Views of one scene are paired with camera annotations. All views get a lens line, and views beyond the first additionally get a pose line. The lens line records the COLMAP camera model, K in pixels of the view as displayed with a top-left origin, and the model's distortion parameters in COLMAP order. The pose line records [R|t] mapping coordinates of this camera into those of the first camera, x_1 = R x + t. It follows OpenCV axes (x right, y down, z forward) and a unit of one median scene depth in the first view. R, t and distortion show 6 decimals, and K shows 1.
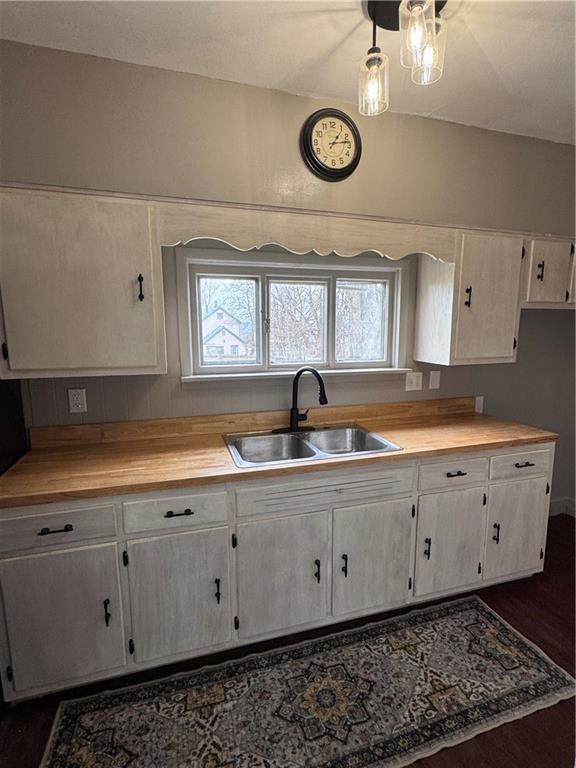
lens RADIAL K [[382.4, 0, 288.5], [0, 382.4, 385.0], [0, 0, 1]] dist [-0.003774, -0.000388]
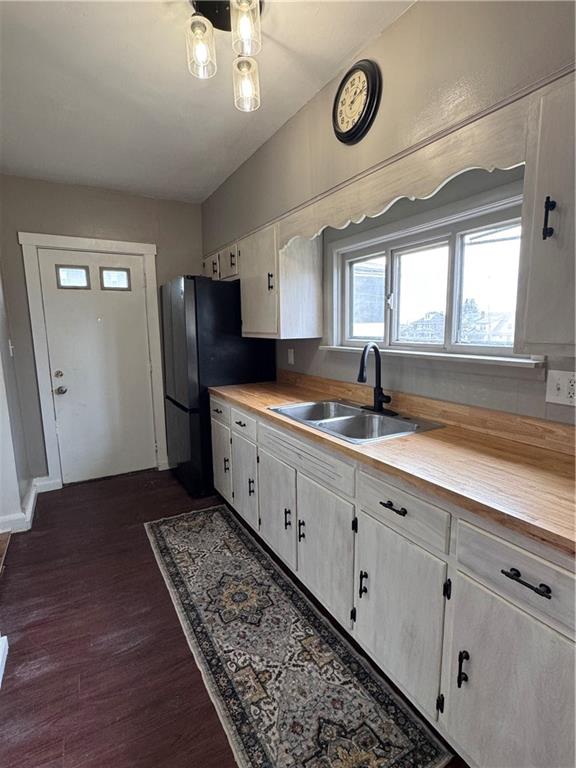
lens RADIAL K [[382.4, 0, 288.1], [0, 382.4, 385.1], [0, 0, 1]] dist [-0.003774, -0.000388]
pose [[0.217432, 0.149871, -0.964501, 1.116815], [-0.134927, 0.983270, 0.122370, -0.038654], [0.966705, 0.103530, 0.234016, 0.707209]]
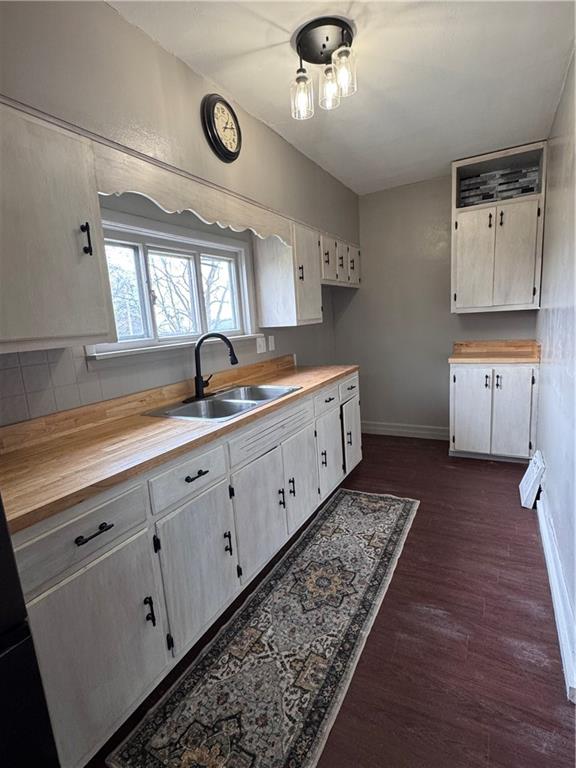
lens RADIAL K [[382.4, 0, 288.4], [0, 382.4, 384.9], [0, 0, 1]] dist [-0.003774, -0.000388]
pose [[0.714358, -0.165491, 0.679930, -0.653053], [0.169532, 0.983617, 0.061290, 0.078918], [-0.678934, 0.071487, 0.730711, 0.103525]]
